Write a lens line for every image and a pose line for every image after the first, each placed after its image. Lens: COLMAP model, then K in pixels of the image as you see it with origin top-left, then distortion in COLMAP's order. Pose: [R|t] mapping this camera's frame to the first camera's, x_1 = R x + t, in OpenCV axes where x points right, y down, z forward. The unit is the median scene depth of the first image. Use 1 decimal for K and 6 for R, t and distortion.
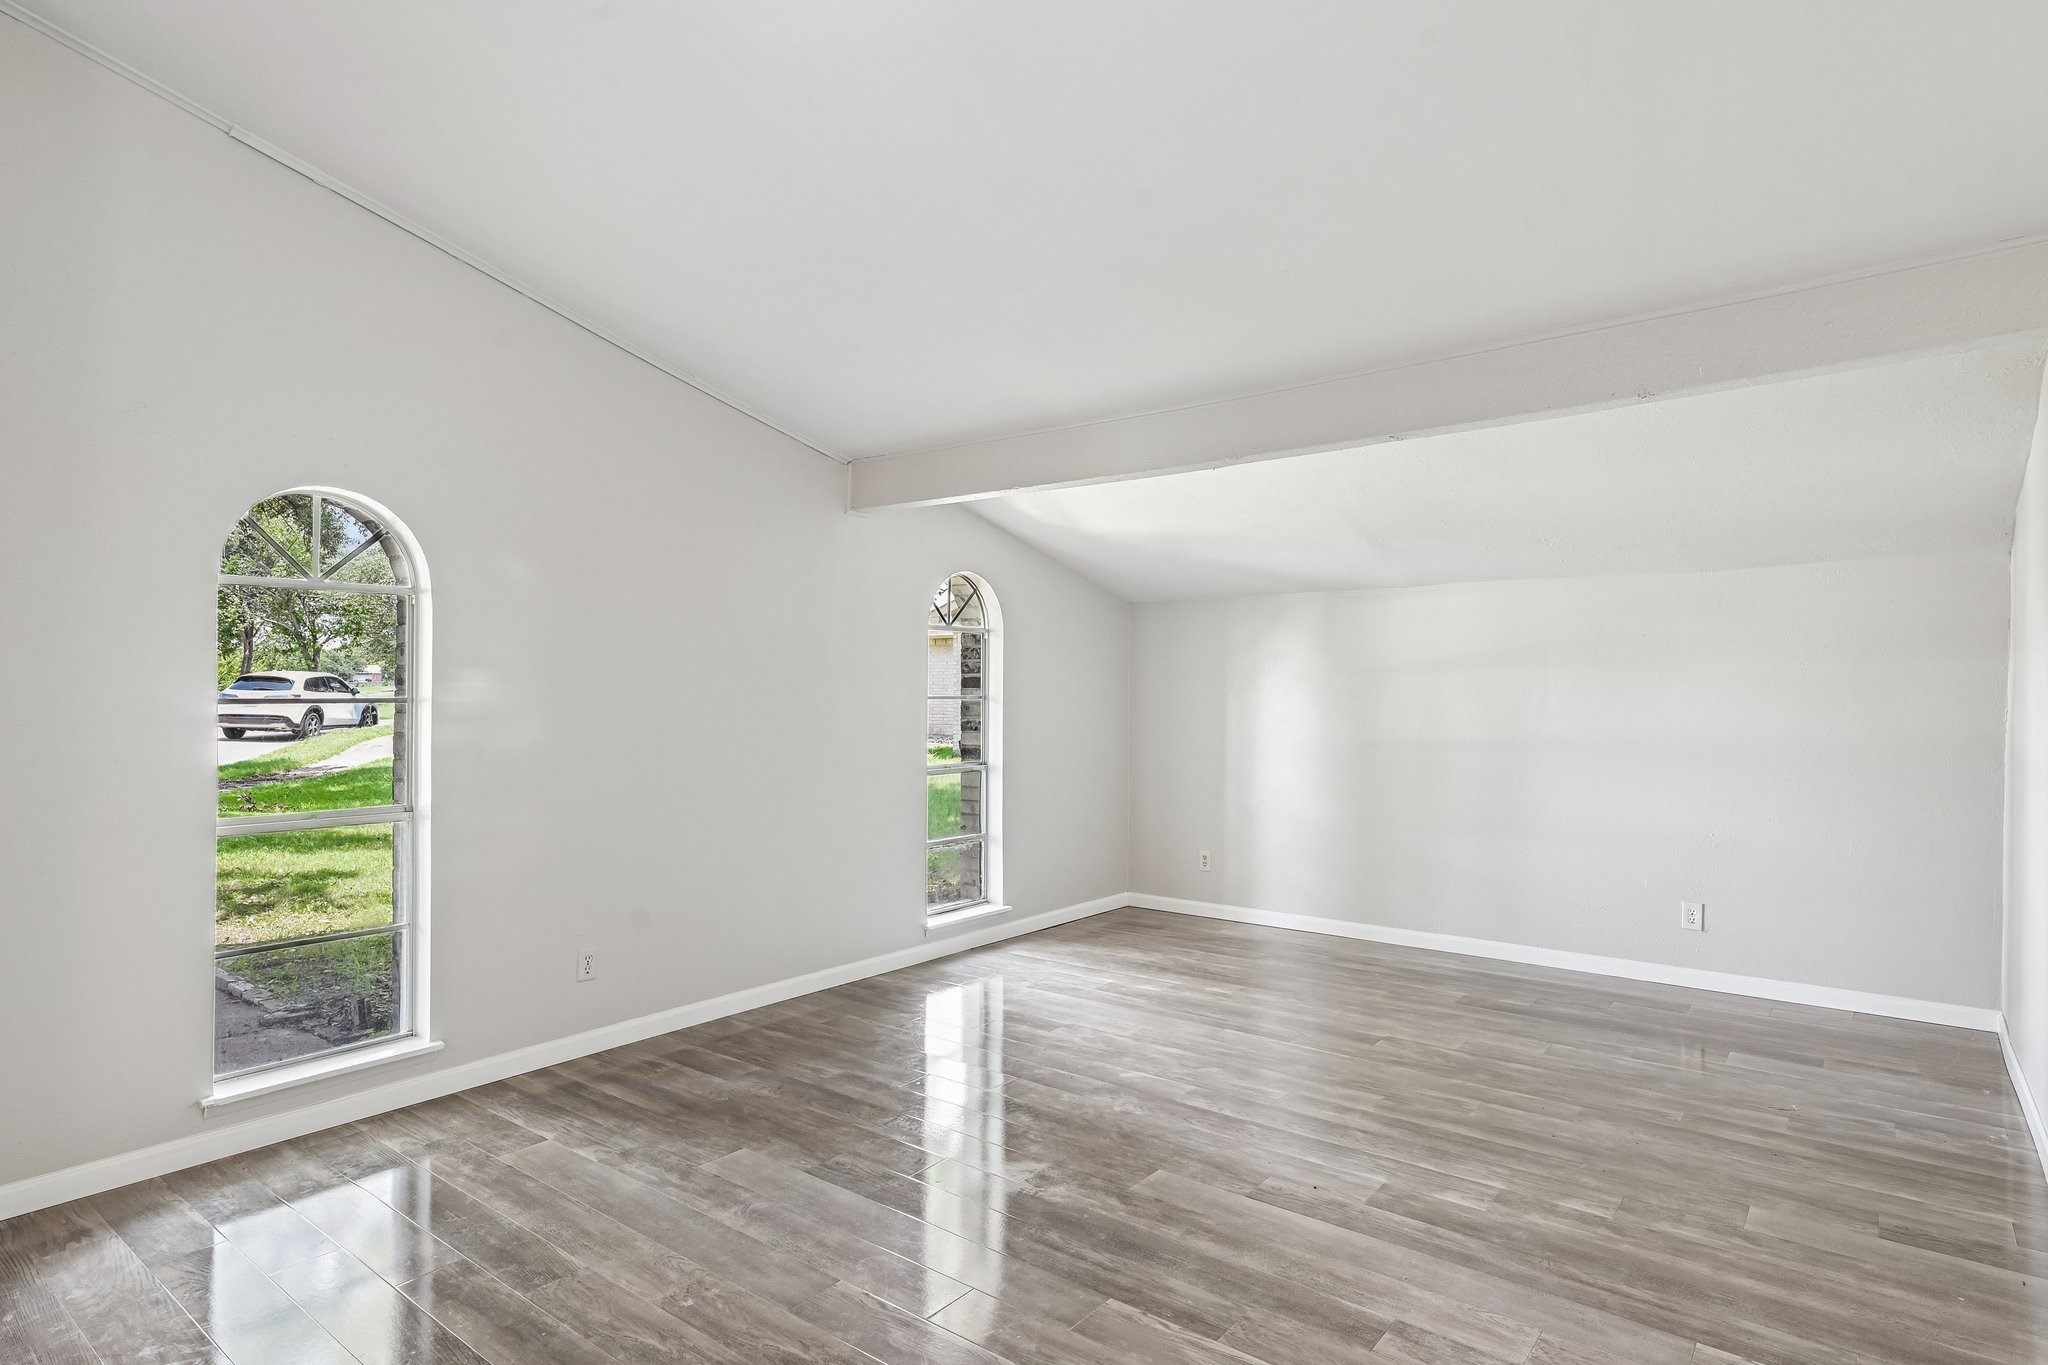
lens RADIAL K [[1062.5, 0, 989.9], [0, 1062.5, 682.0], [0, 0, 1]] dist [0.001629, -0.000148]
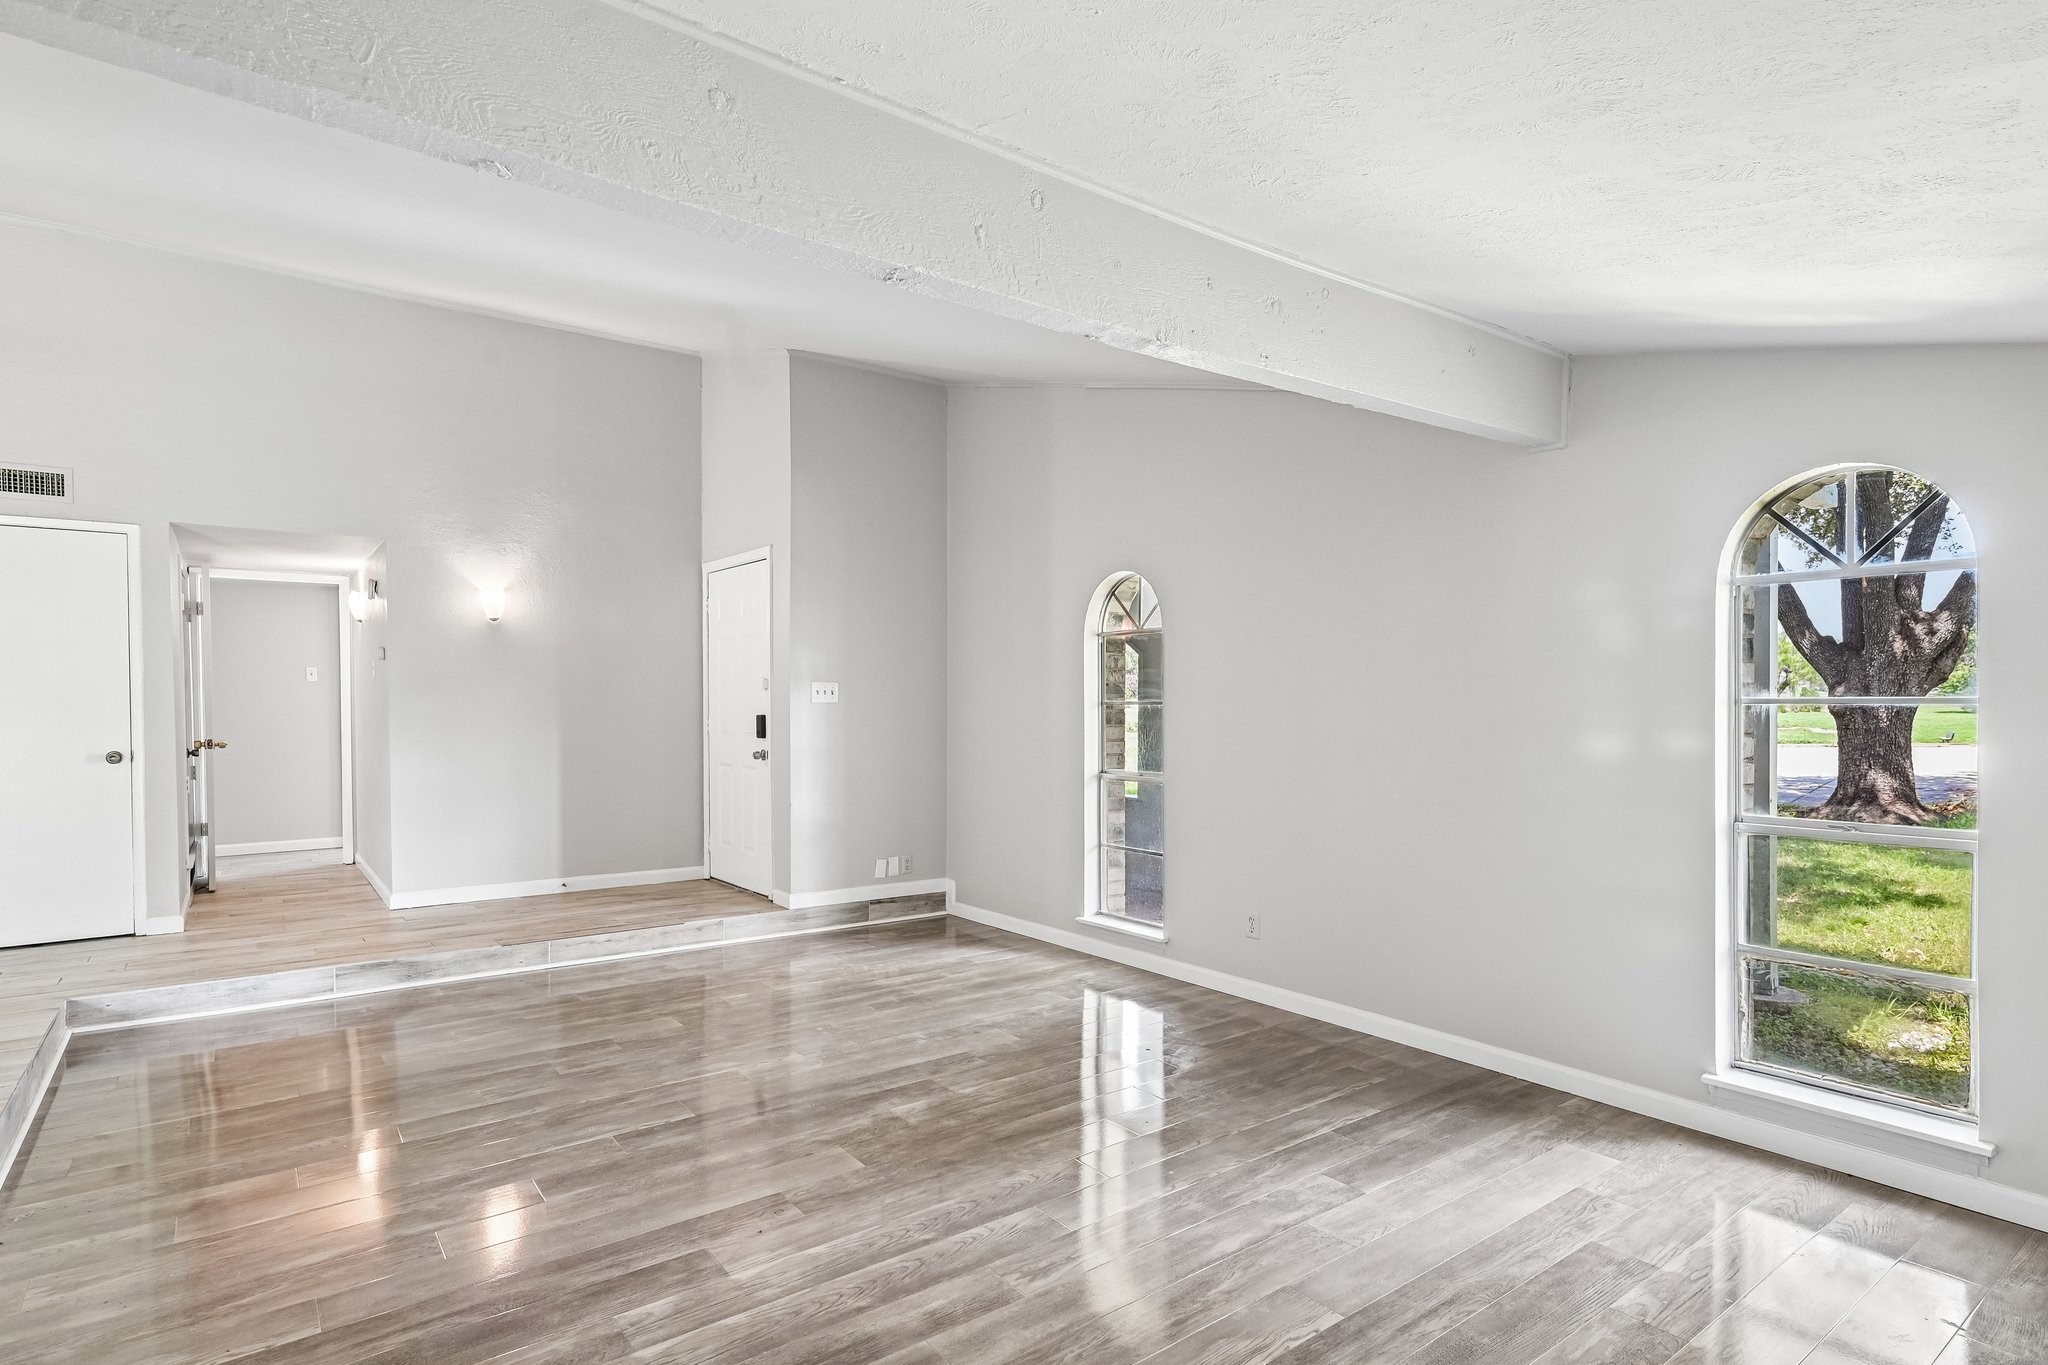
lens RADIAL K [[1029.9, 0, 1042.1], [0, 1029.9, 715.1], [0, 0, 1]] dist [0.005055, 0.000024]
pose [[-0.202149, 0.013179, -0.979266, 0.838911], [0.015008, 0.999834, 0.010358, 0.017324], [0.979240, -0.012603, -0.202313, 1.062880]]
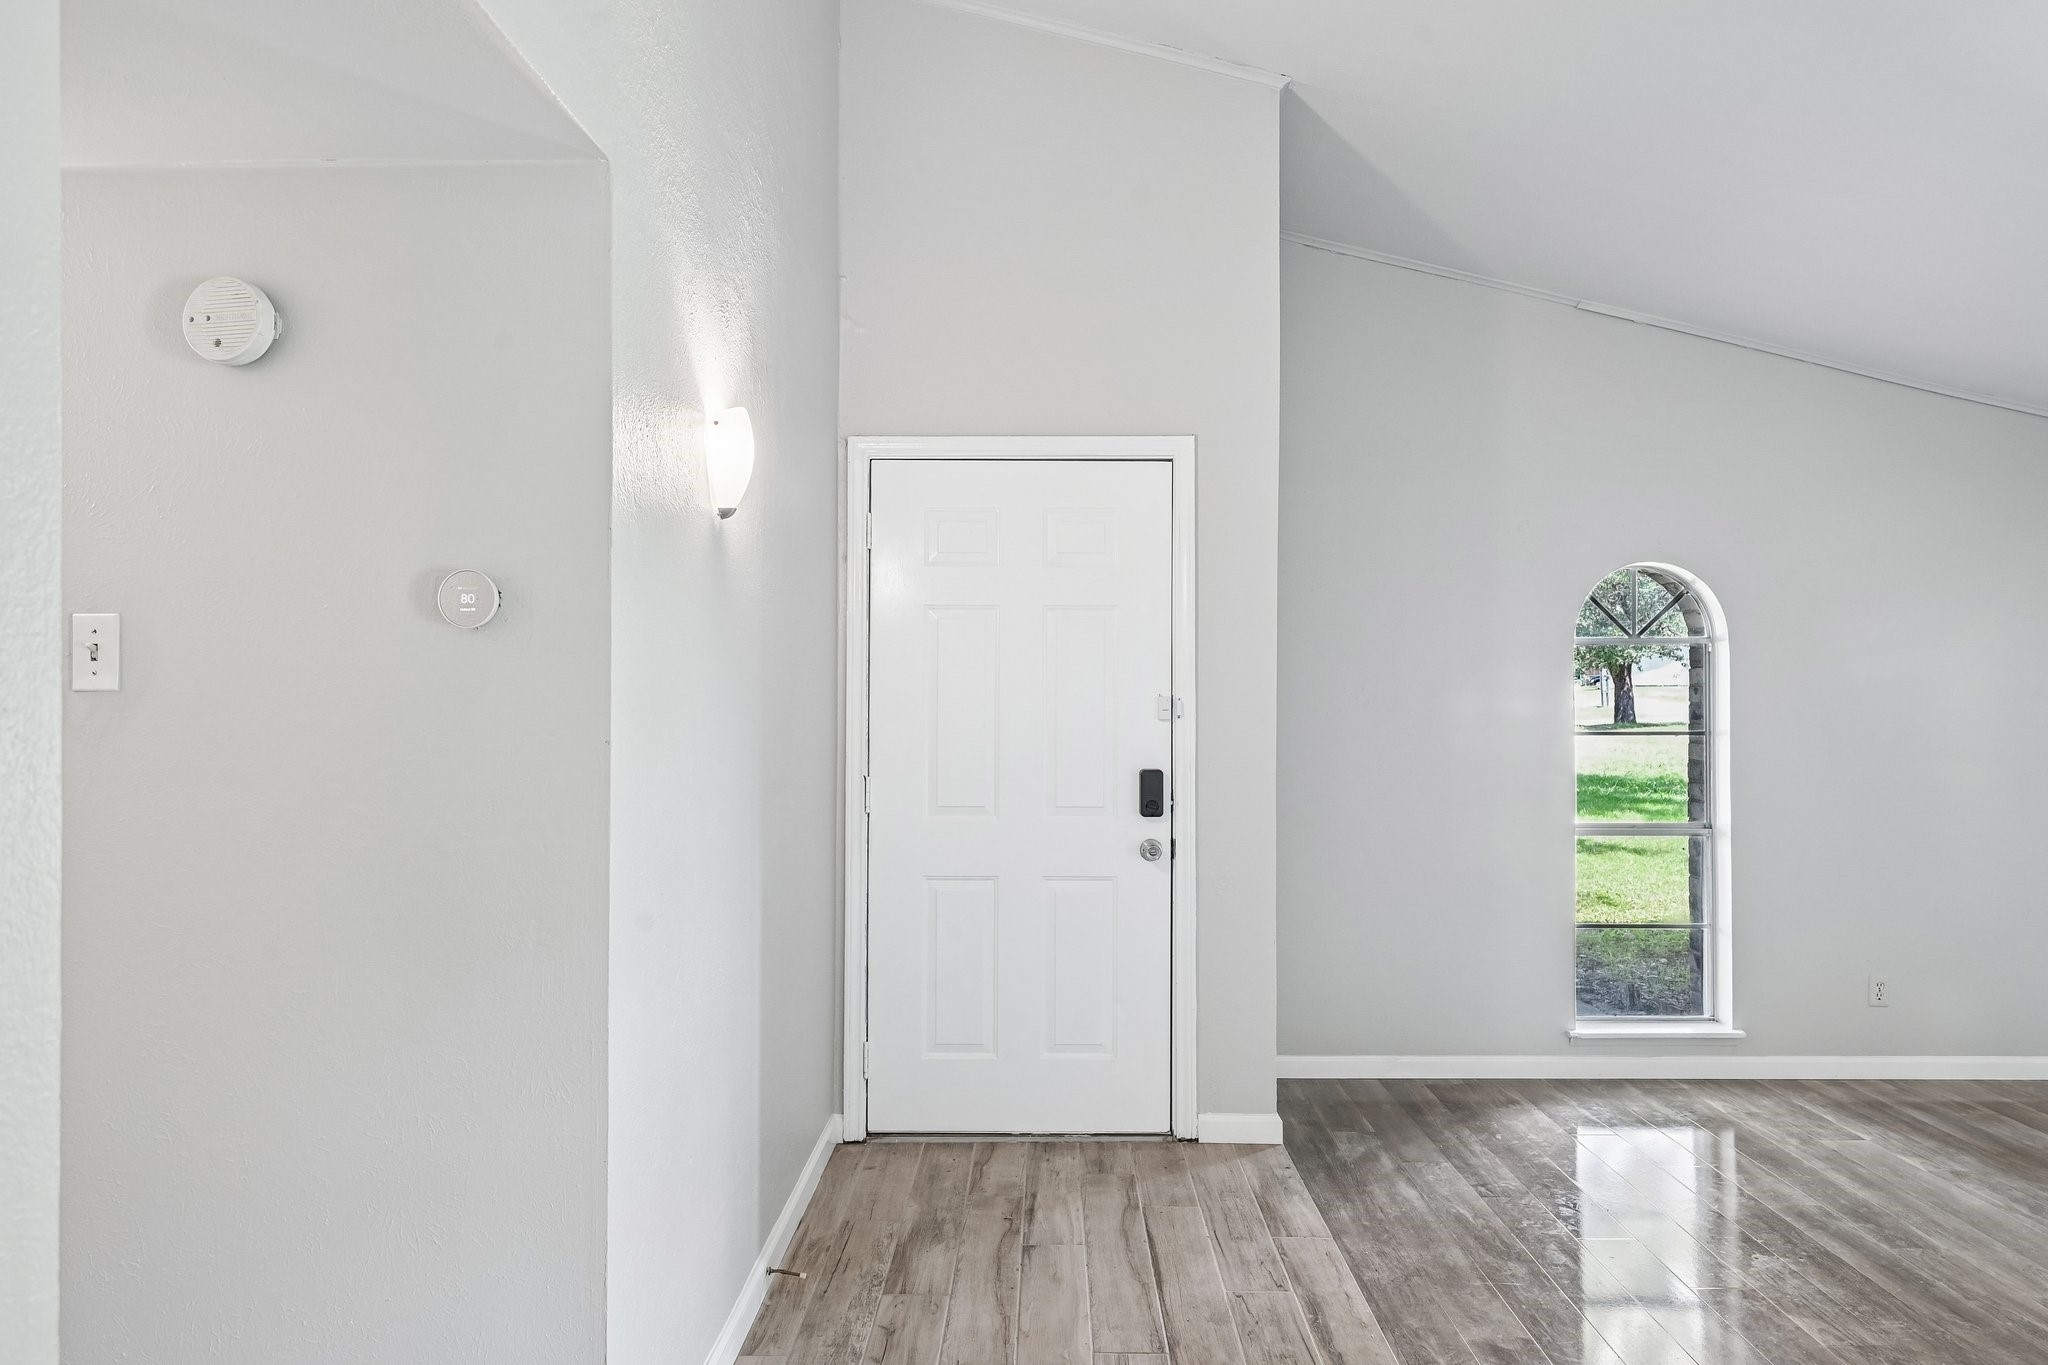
lens RADIAL K [[1131.7, 0, 1058.0], [0, 1131.7, 684.6], [0, 0, 1]] dist [-0.005382, -0.001865]
pose [[0.623025, -0.010349, -0.782134, -0.017517], [0.010599, 0.999932, -0.004789, -0.036510], [0.782131, -0.005306, 0.623092, -0.318091]]
